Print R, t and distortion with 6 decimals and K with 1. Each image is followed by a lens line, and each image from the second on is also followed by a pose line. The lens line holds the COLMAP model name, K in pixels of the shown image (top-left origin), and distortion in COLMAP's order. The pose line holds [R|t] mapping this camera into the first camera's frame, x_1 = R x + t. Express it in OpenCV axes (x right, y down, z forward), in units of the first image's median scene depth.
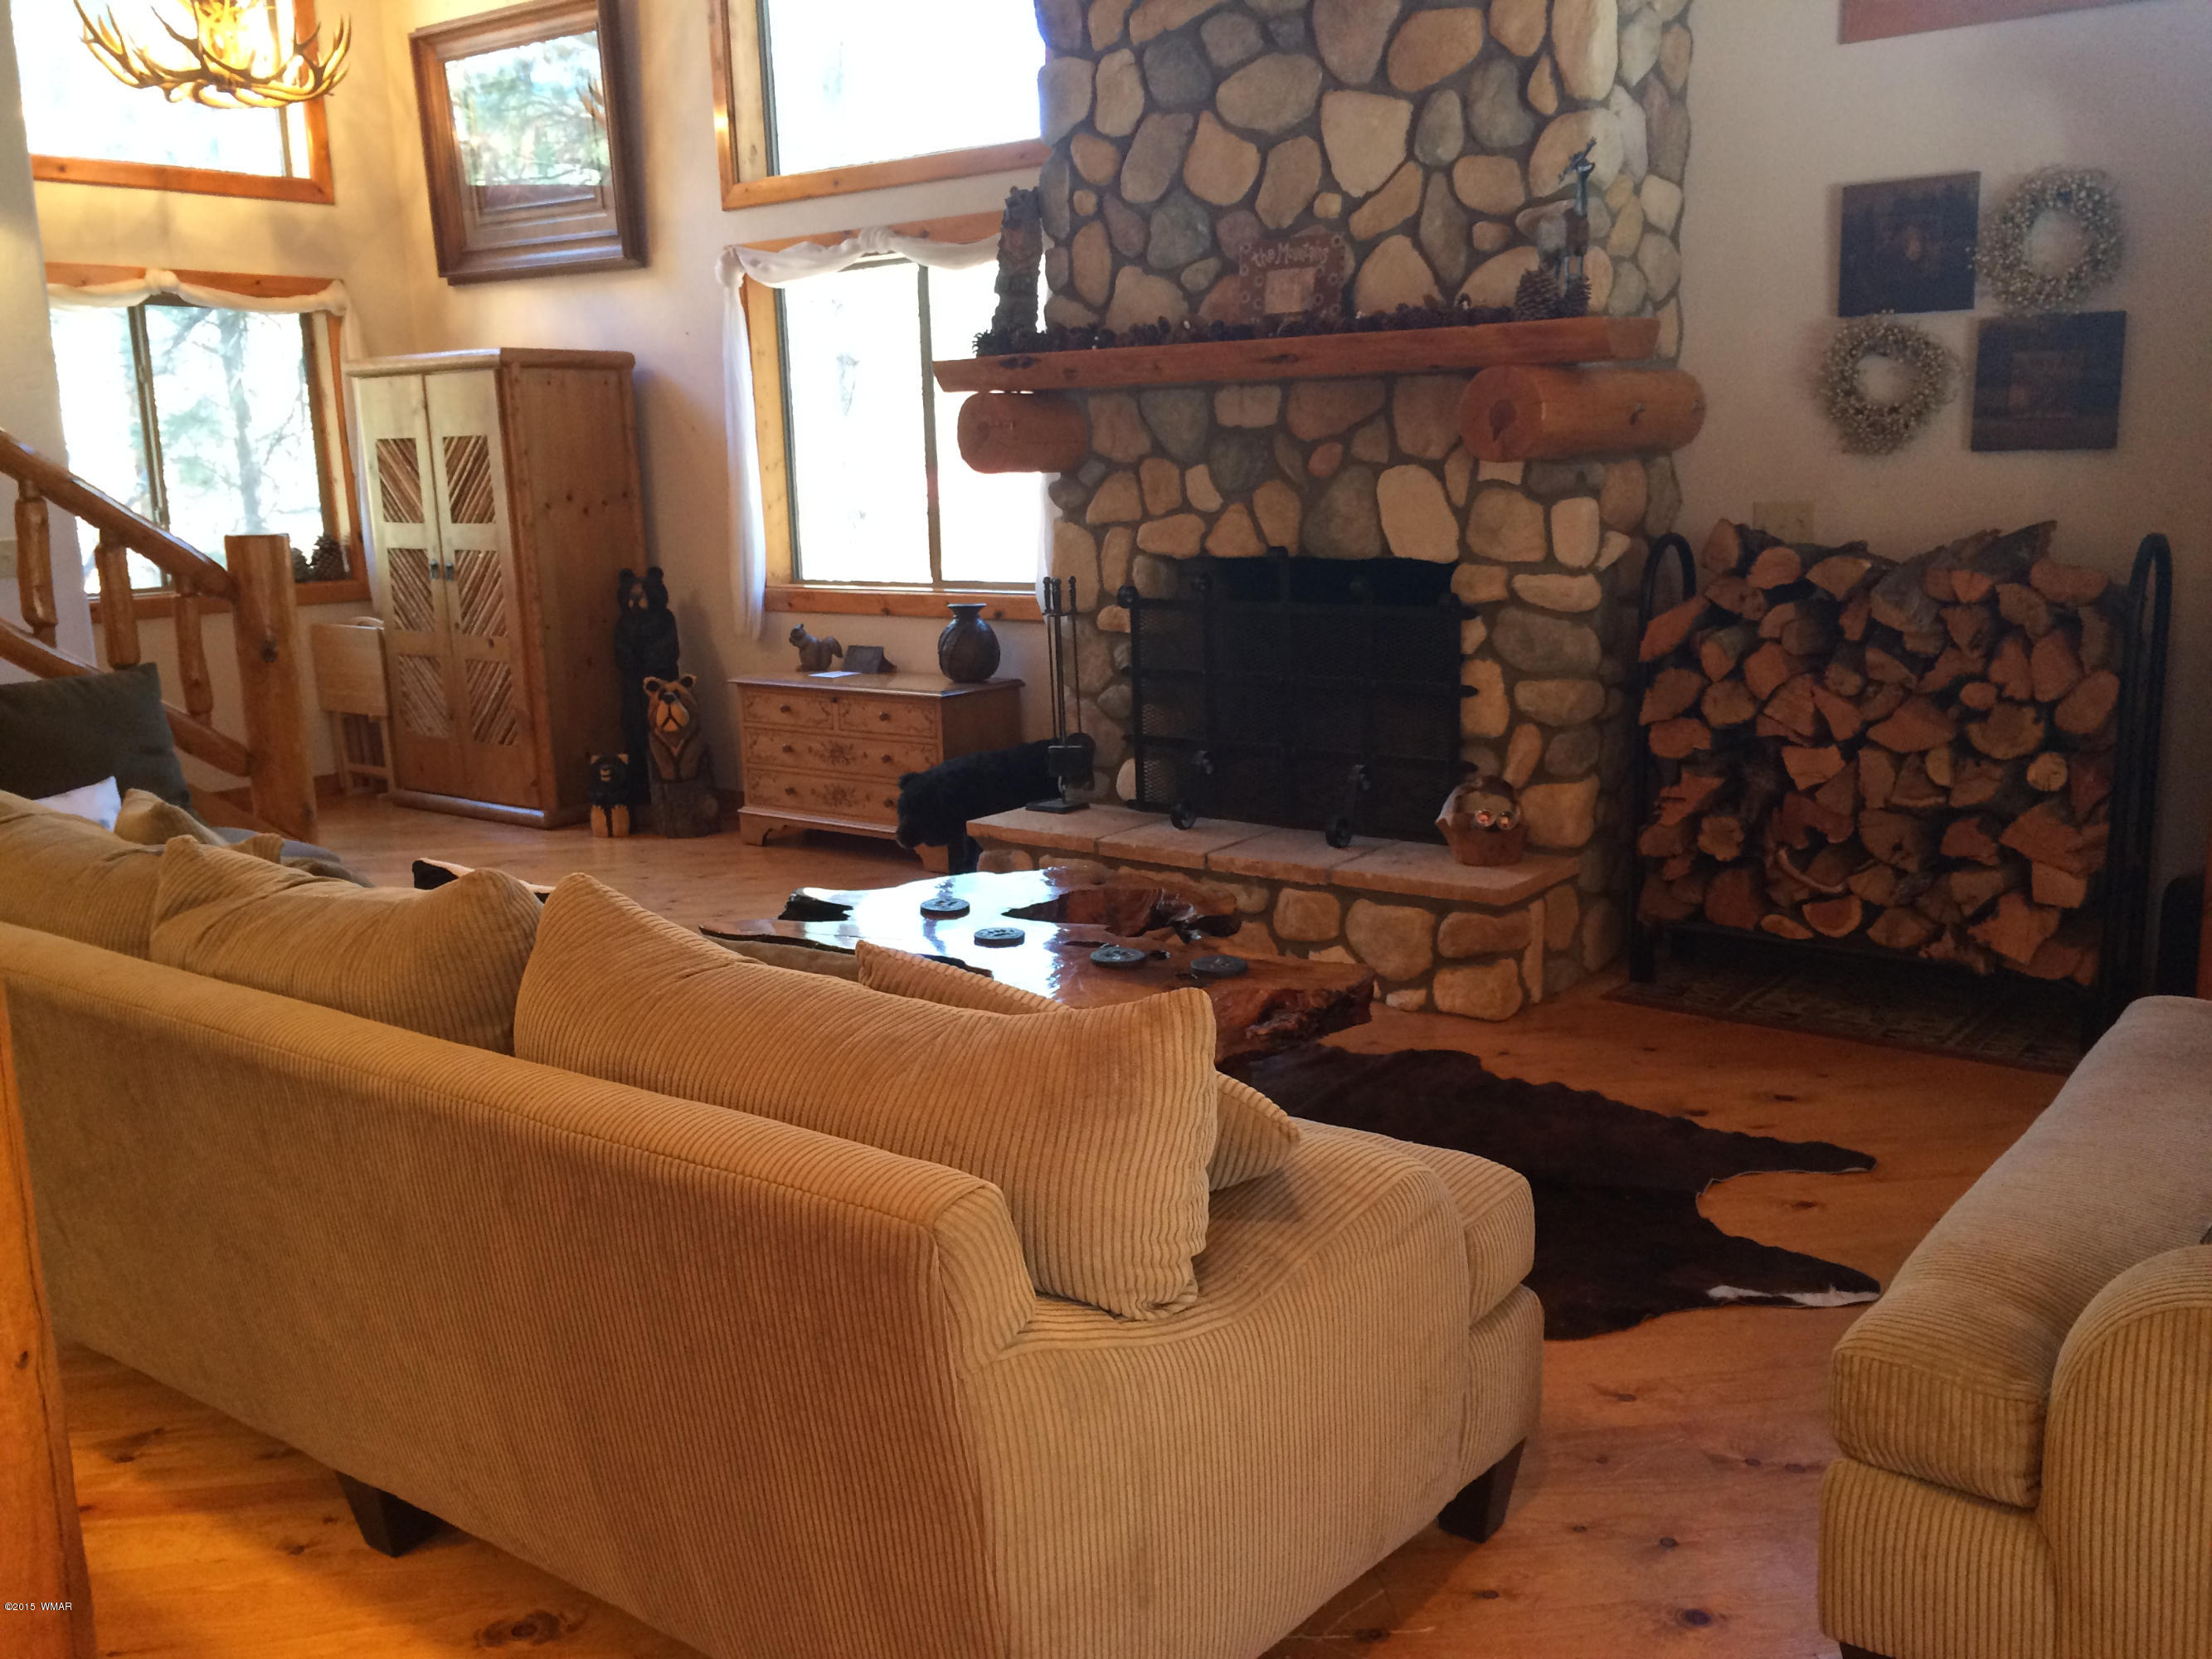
lens RADIAL K [[1885.4, 0, 1106.0], [0, 1885.4, 829.5], [0, 0, 1]] dist [0.079111, -0.094464]
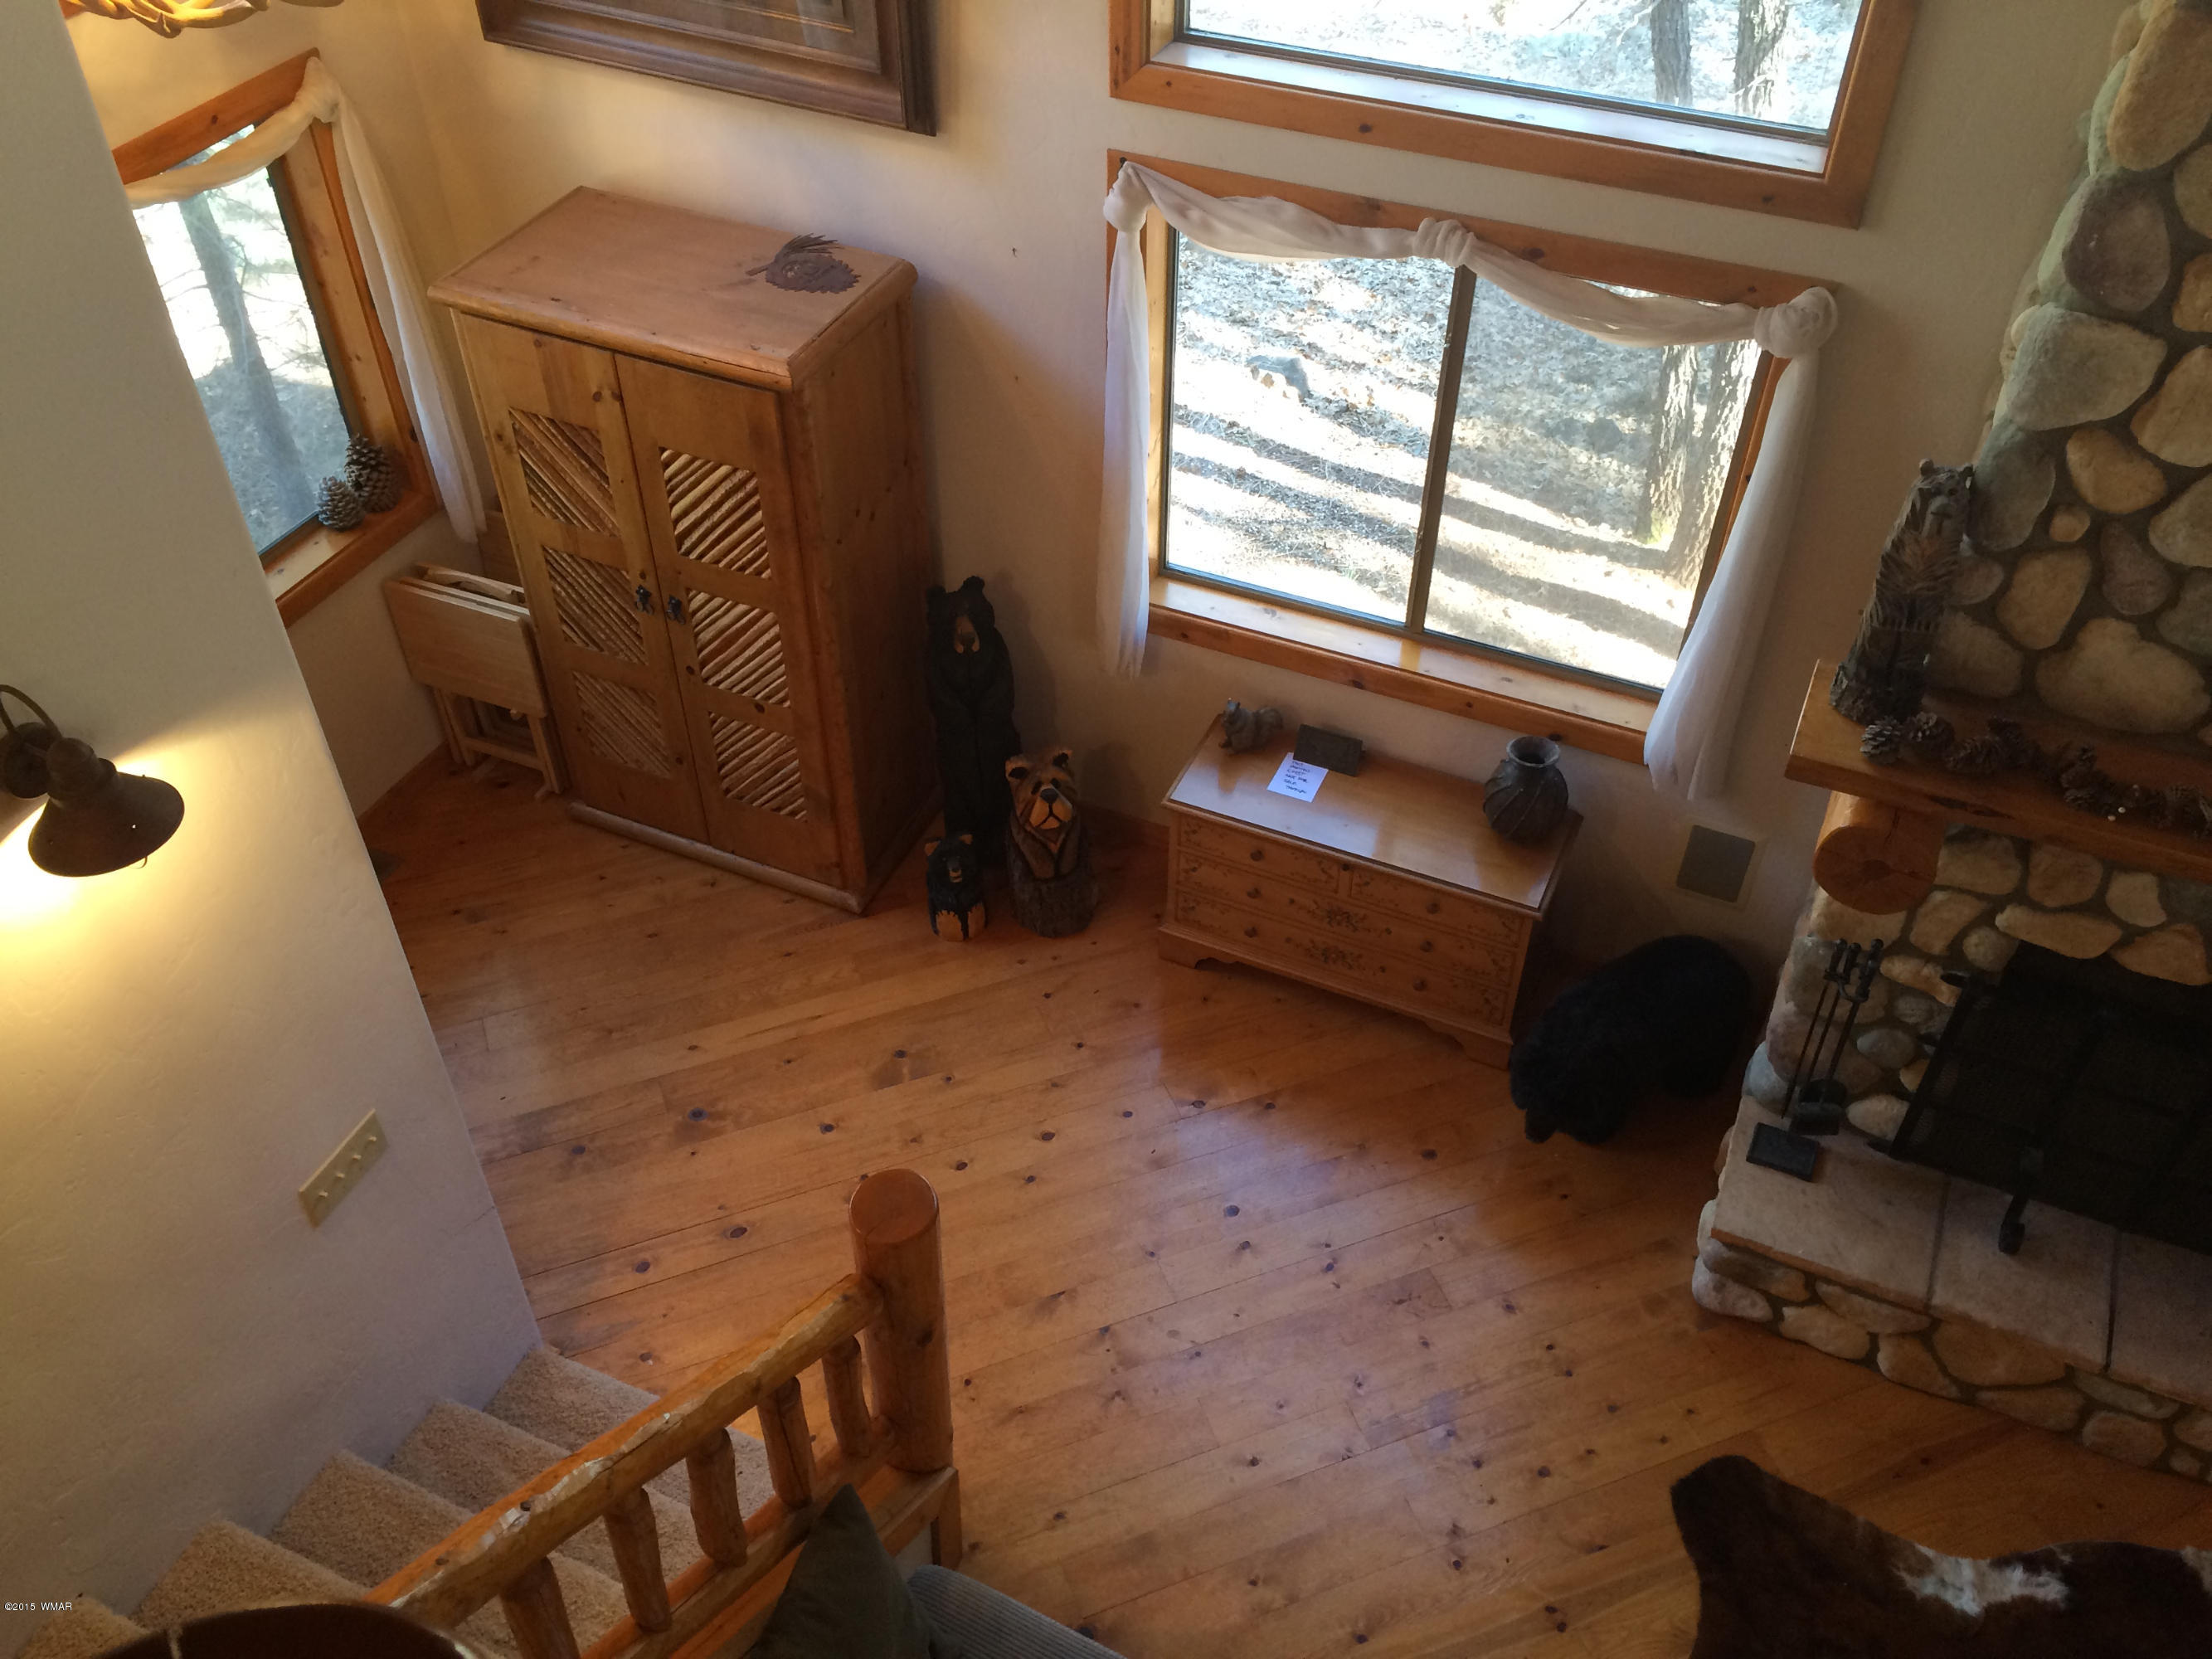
lens RADIAL K [[1889.1, 0, 1100.5], [0, 1889.1, 828.0], [0, 0, 1]] dist [0.078838, -0.101533]
pose [[0.971995, -0.137780, 0.190373, -0.487161], [0.018657, 0.852784, 0.521931, -0.613100], [-0.234259, -0.503762, 0.831472, 0.507696]]
